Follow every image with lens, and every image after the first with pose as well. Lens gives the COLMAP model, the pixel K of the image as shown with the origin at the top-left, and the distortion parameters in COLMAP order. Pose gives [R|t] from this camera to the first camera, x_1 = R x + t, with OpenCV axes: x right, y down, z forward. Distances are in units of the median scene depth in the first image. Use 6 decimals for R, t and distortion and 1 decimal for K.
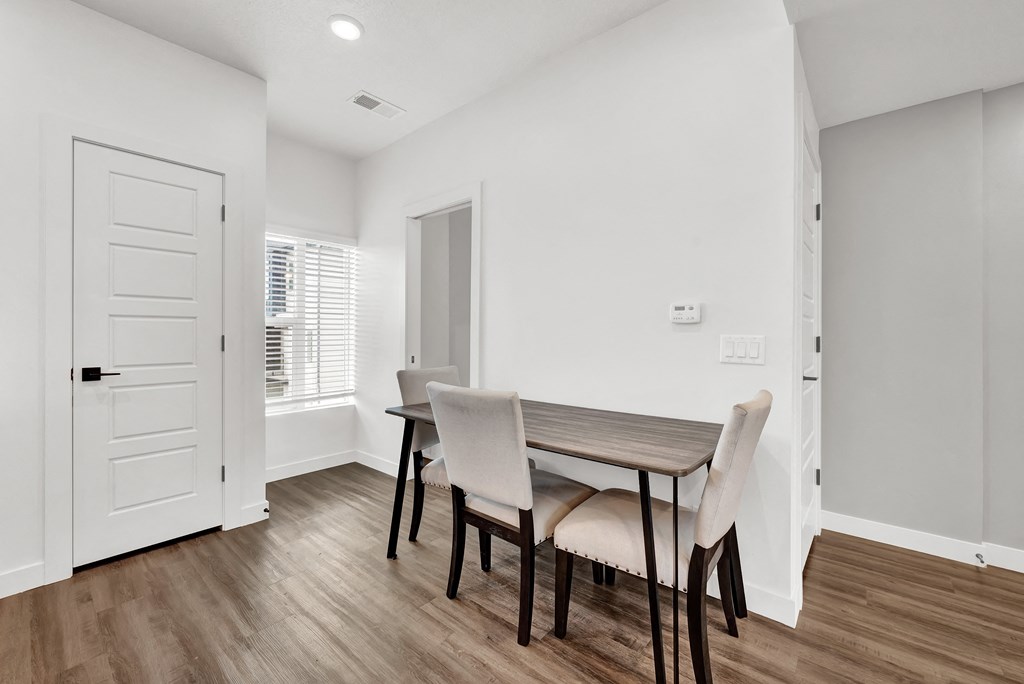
lens RADIAL K [[422.9, 0, 512.3], [0, 422.9, 337.2], [0, 0, 1]] dist [-0.002499, -0.000465]
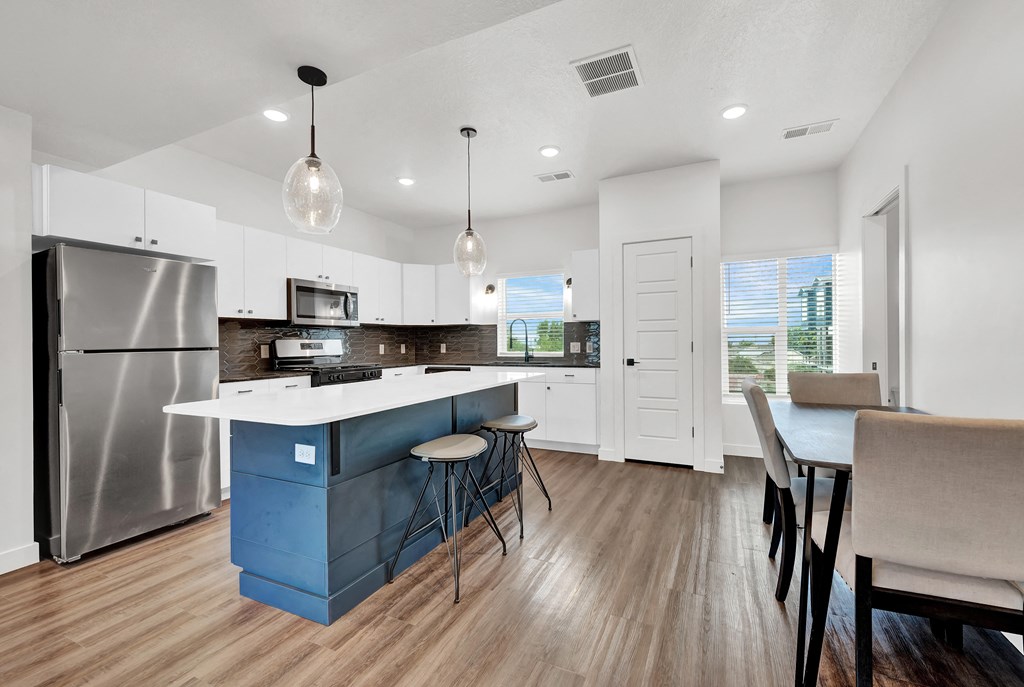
lens RADIAL K [[422.9, 0, 511.9], [0, 422.9, 341.9], [0, 0, 1]] dist [-0.002499, -0.000465]
pose [[0.243578, -0.006556, -0.969859, 0.702627], [0.003931, 0.999976, -0.005772, 0.002817], [0.969873, -0.002407, 0.243598, -0.009569]]
